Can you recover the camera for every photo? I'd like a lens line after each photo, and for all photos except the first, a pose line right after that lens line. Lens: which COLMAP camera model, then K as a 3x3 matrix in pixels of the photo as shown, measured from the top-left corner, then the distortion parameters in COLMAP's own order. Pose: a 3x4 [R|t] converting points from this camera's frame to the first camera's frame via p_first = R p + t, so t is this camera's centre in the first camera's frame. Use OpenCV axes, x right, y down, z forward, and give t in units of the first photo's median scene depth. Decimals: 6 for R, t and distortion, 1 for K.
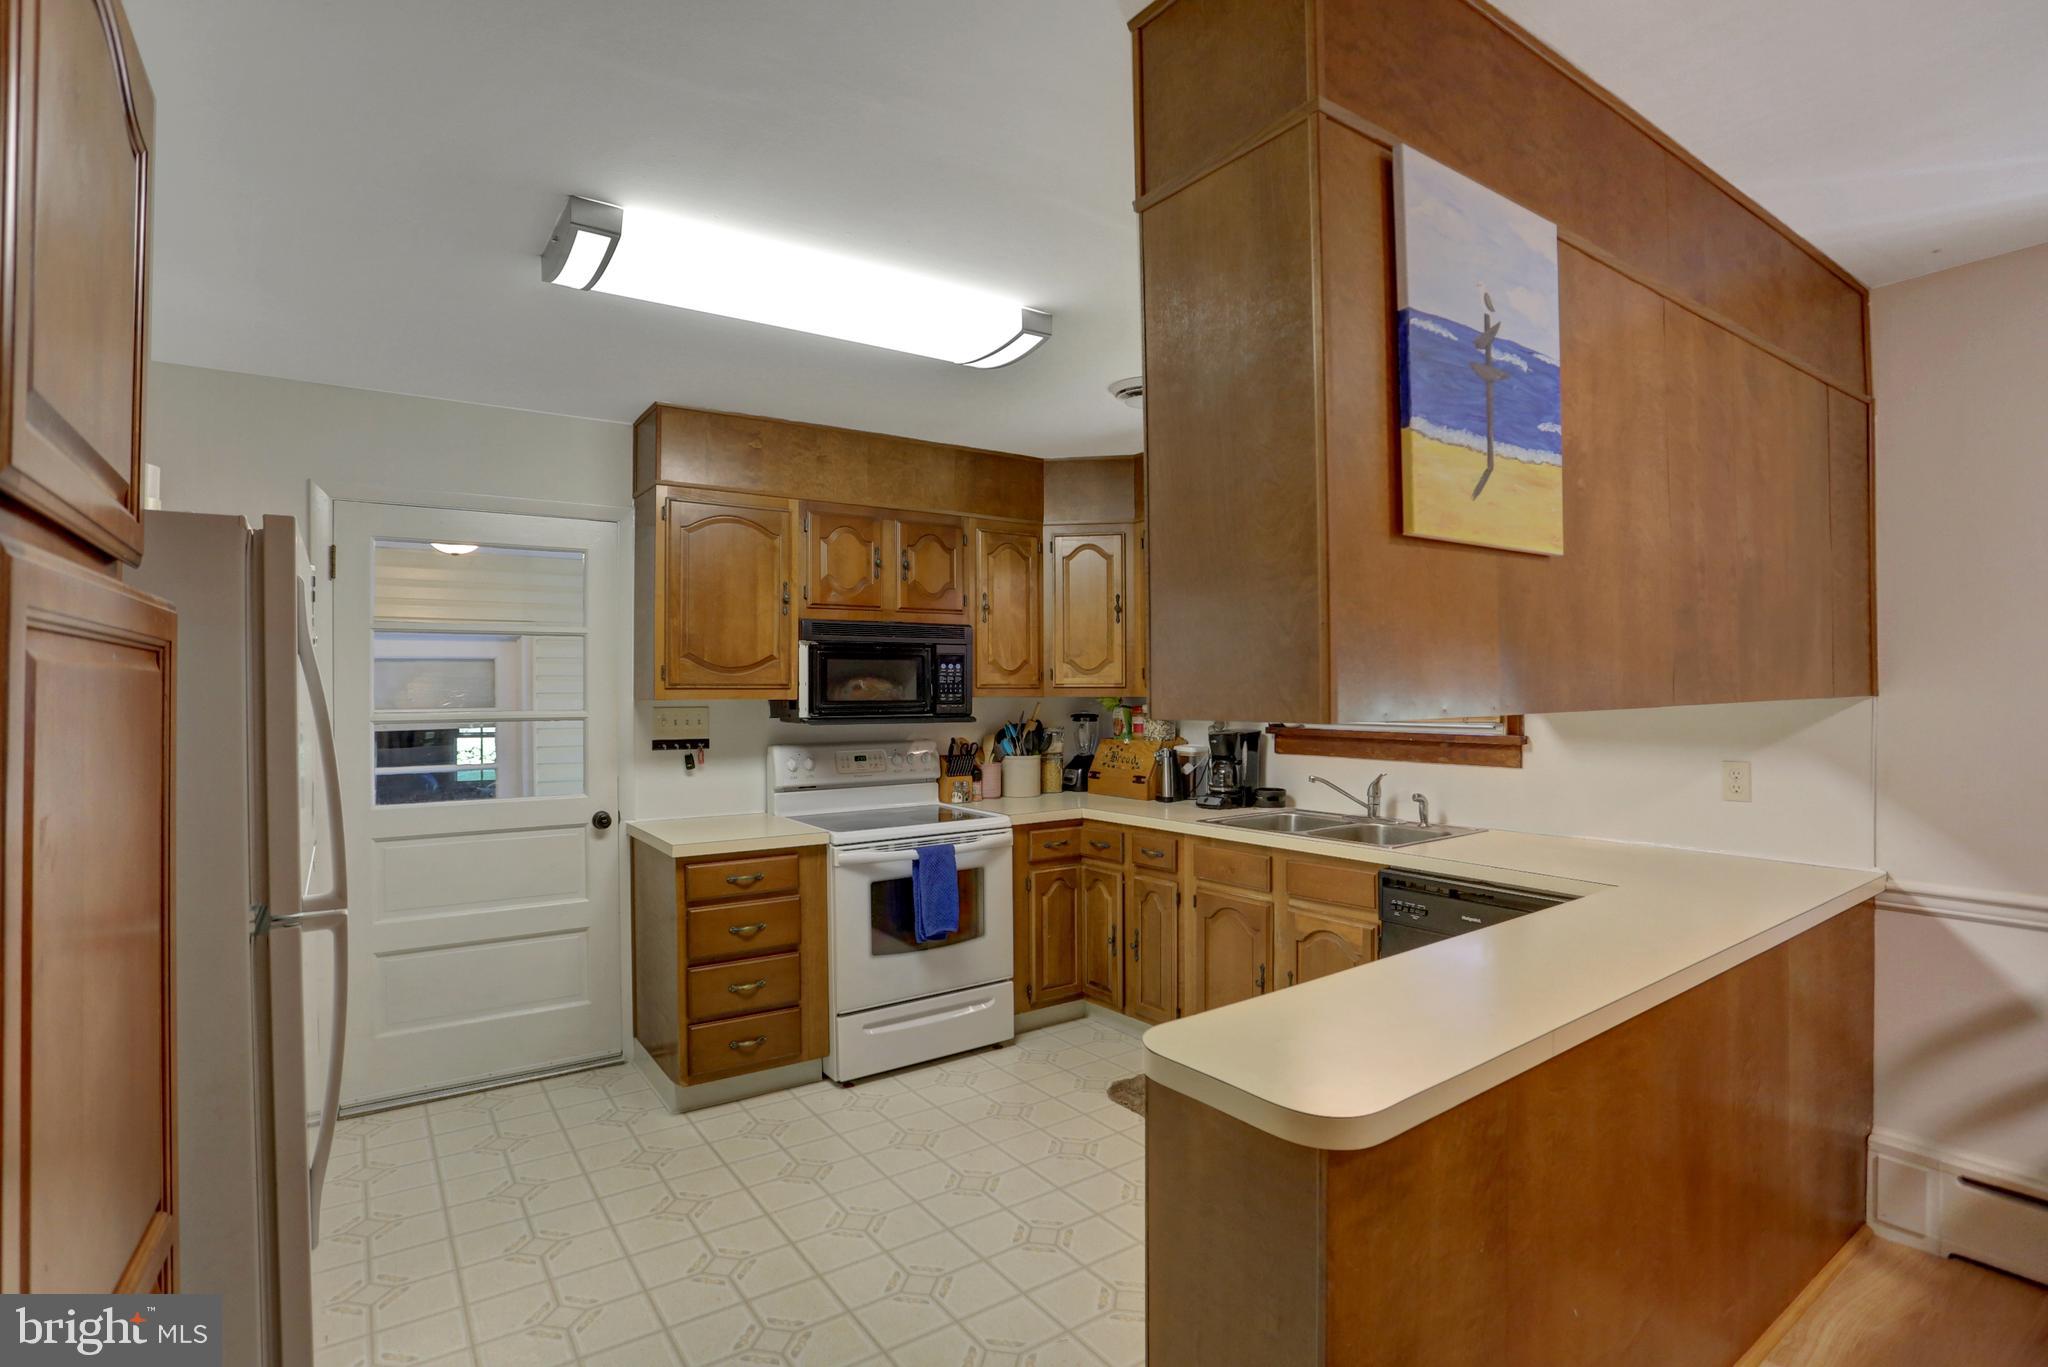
lens RADIAL K [[998.3, 0, 1026.9], [0, 998.3, 684.7], [0, 0, 1]] dist [-0.037701, 0.008019]
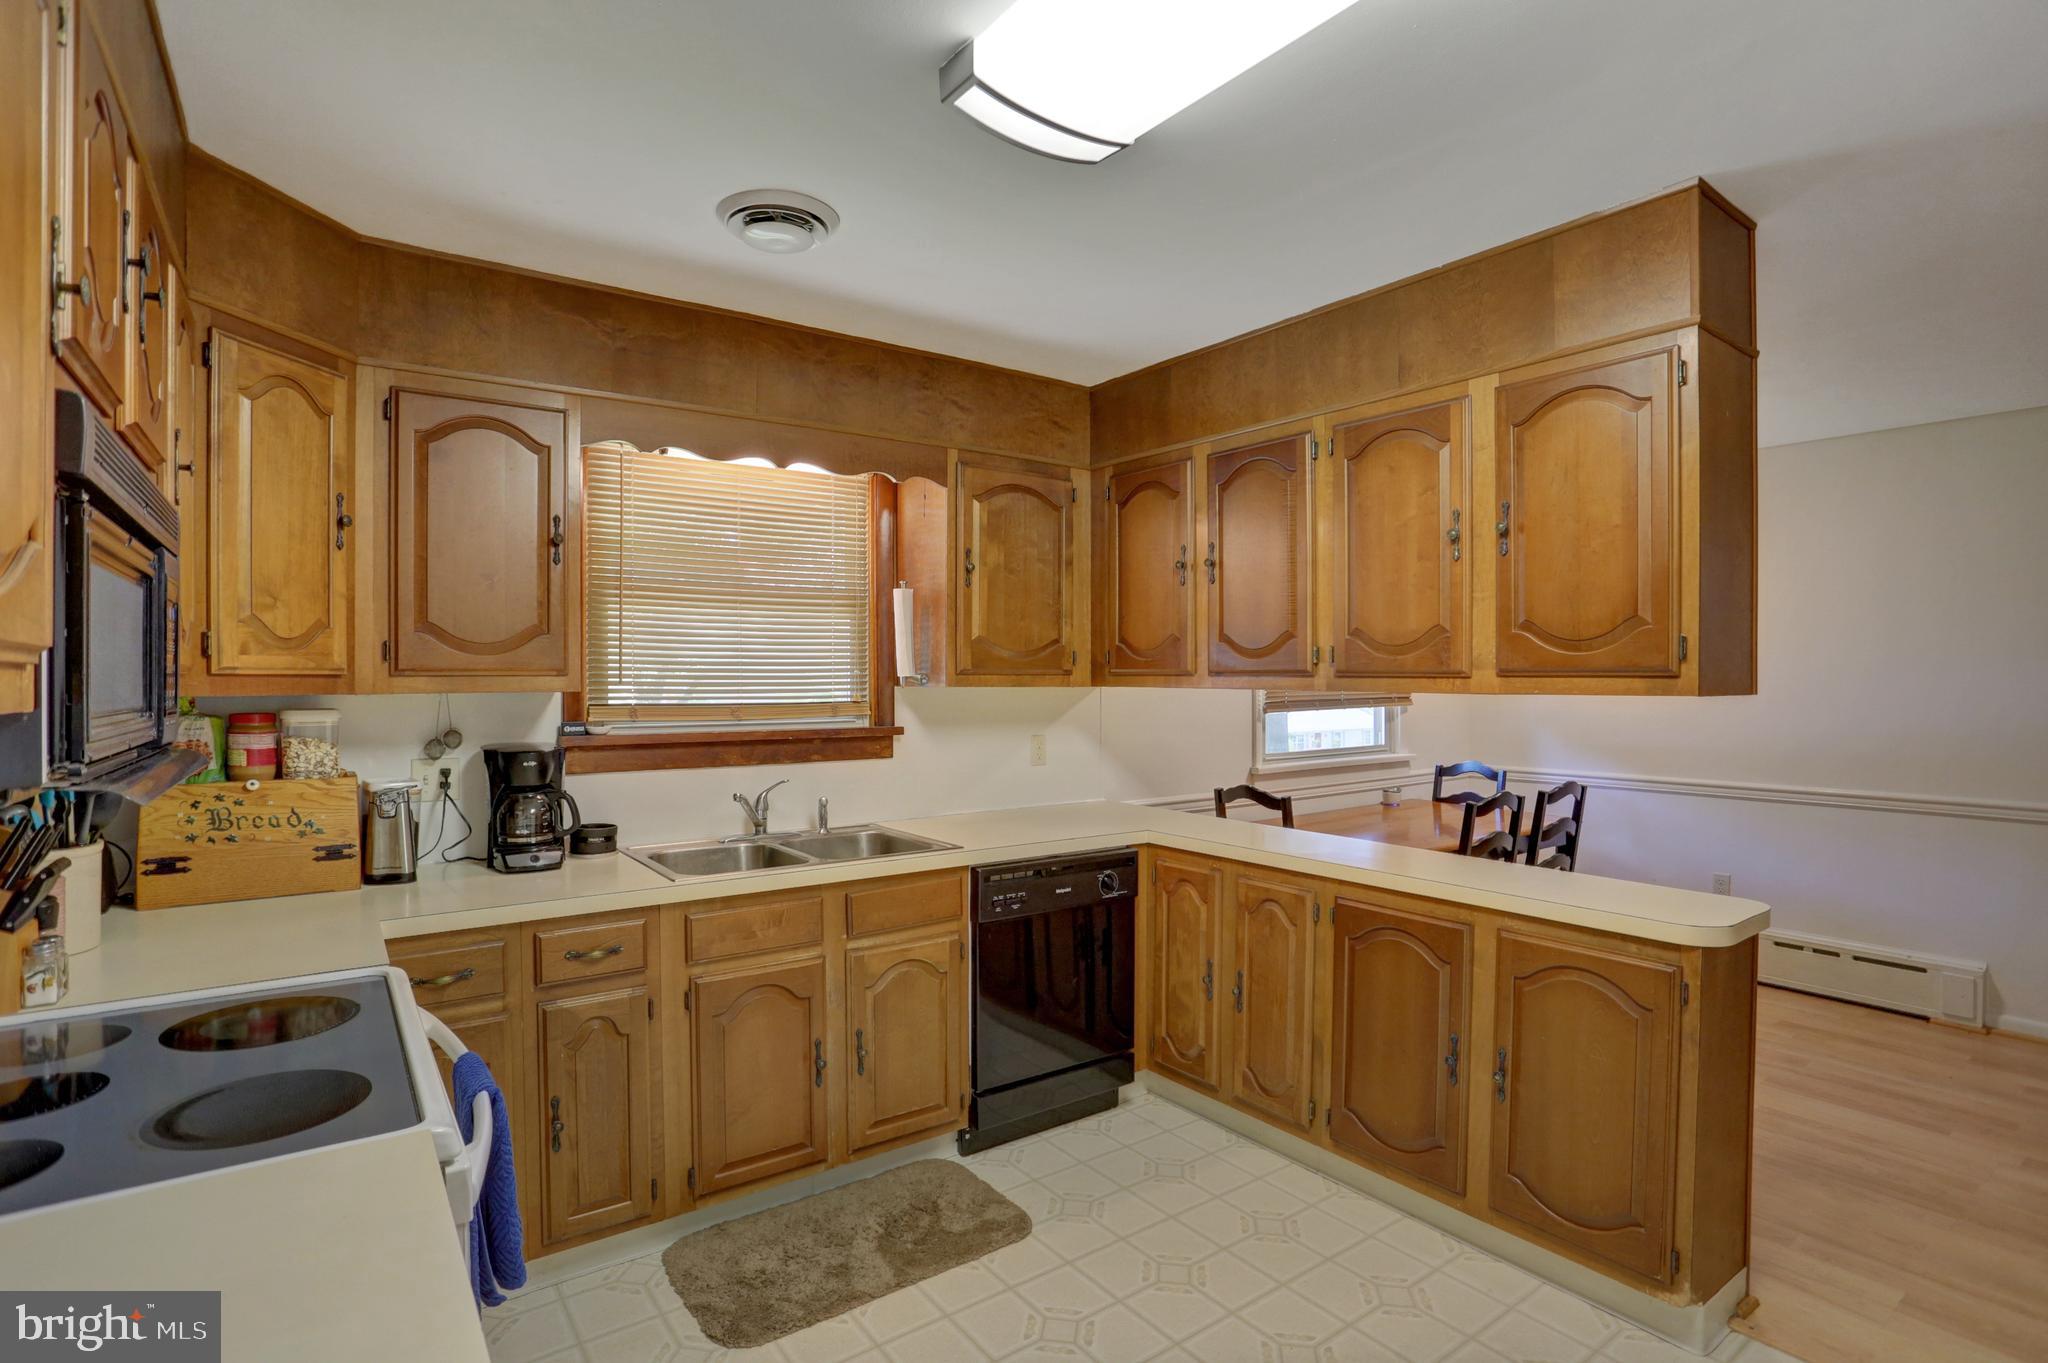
lens RADIAL K [[998.3, 0, 1018.9], [0, 998.3, 681.6], [0, 0, 1]] dist [-0.037701, 0.008019]
pose [[0.002625, 0.002446, 0.999994, -0.472314], [-0.002961, 0.999993, -0.002439, 0.006326], [-0.999992, -0.002955, 0.002632, 0.755092]]
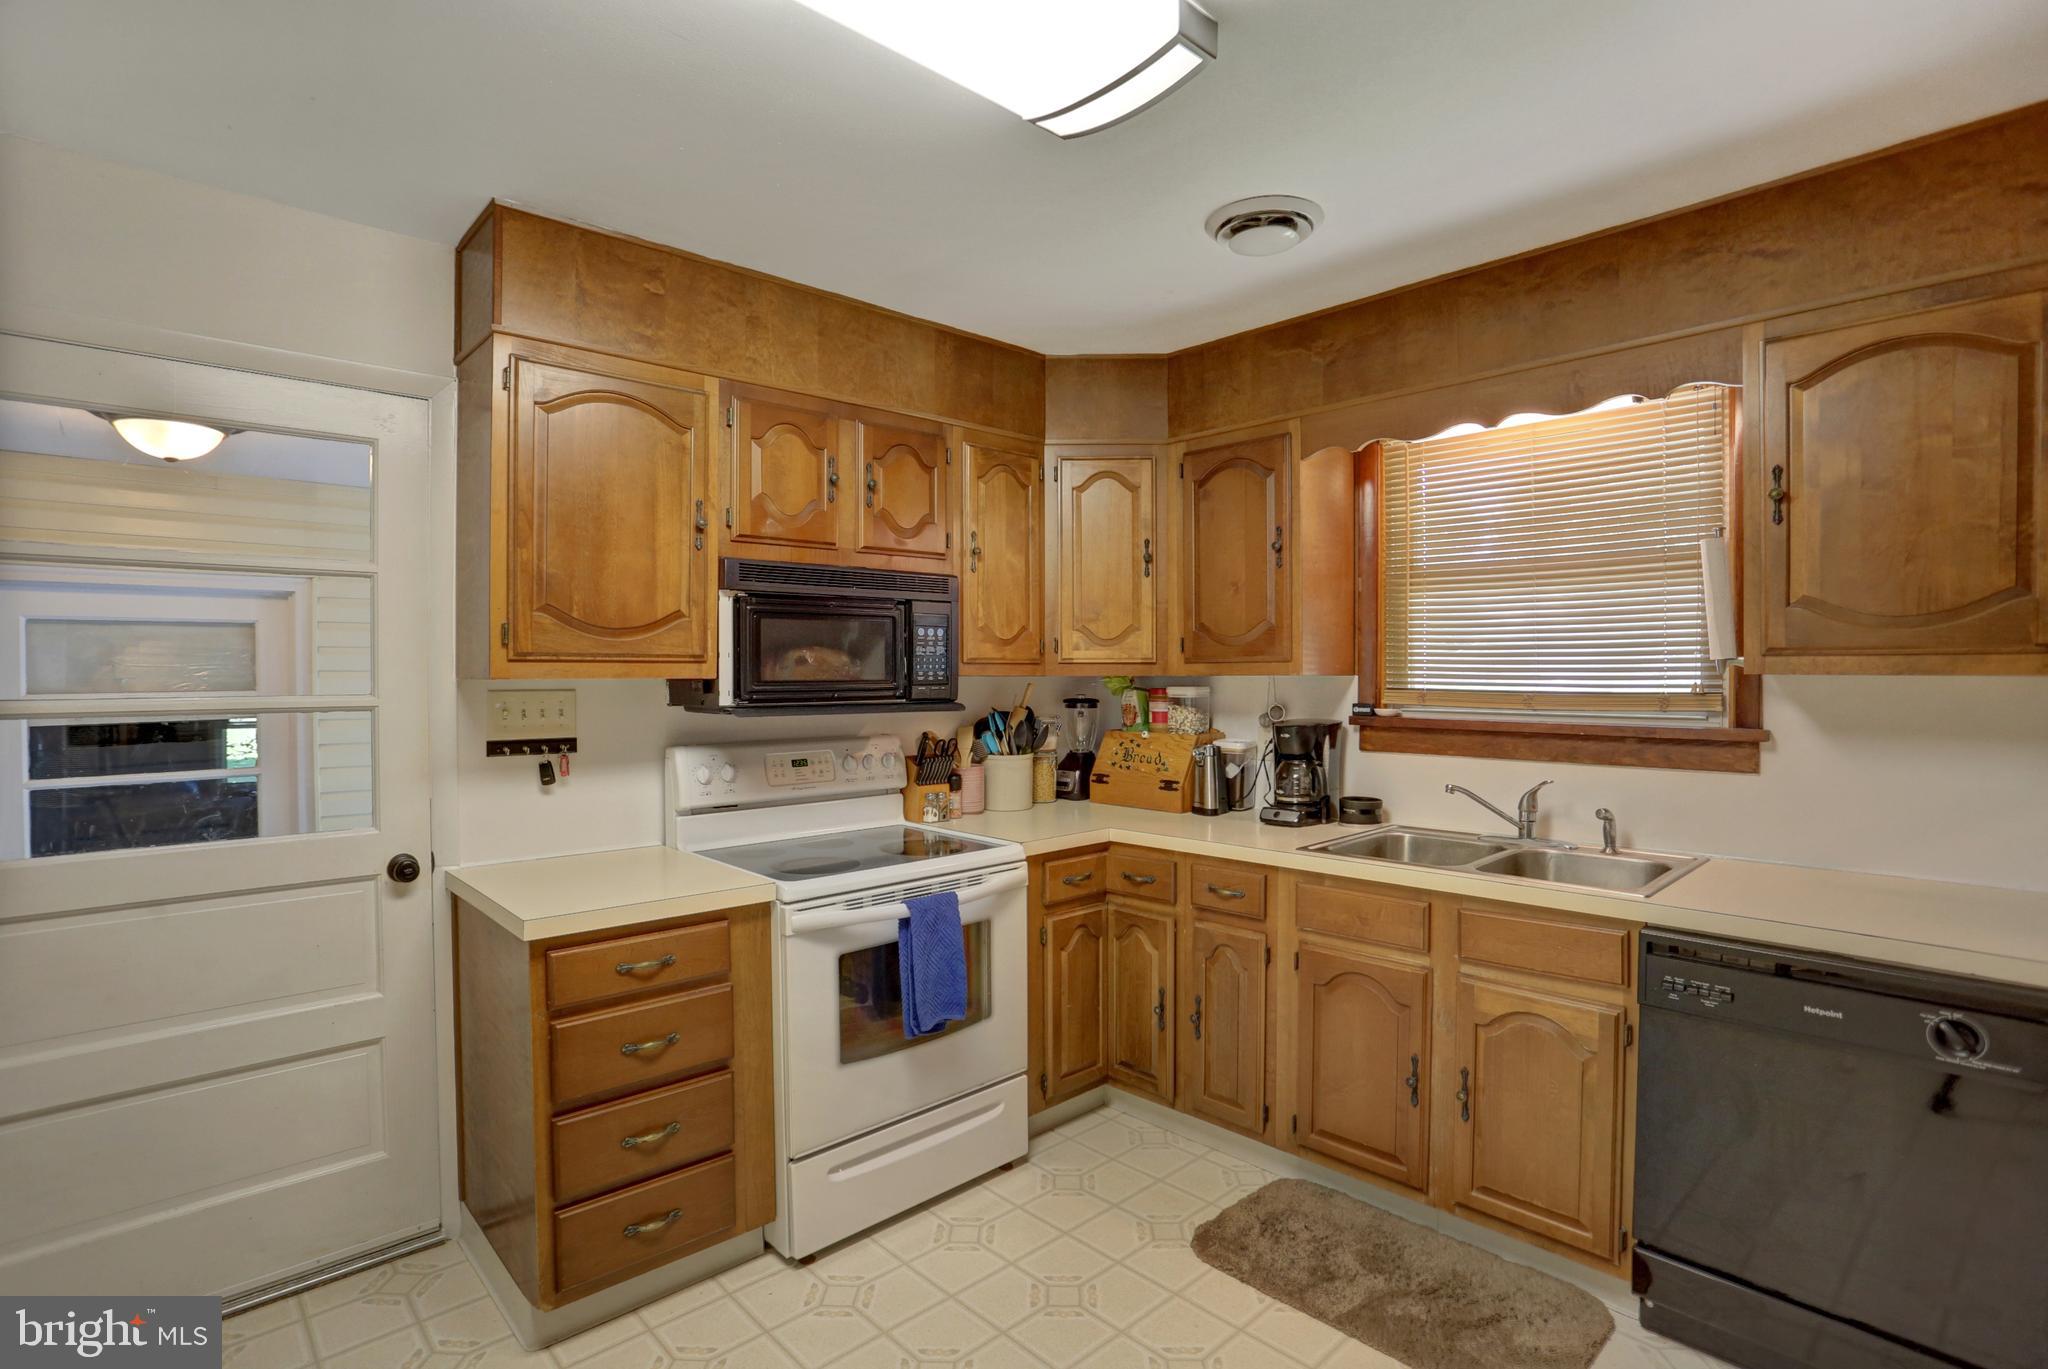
lens RADIAL K [[998.3, 0, 1026.2], [0, 998.3, 680.3], [0, 0, 1]] dist [-0.037701, 0.008019]
pose [[0.989747, 0.001424, 0.142823, -0.121713], [-0.003239, 0.999917, 0.012473, 0.007153], [-0.142794, -0.012808, 0.989670, 0.315124]]
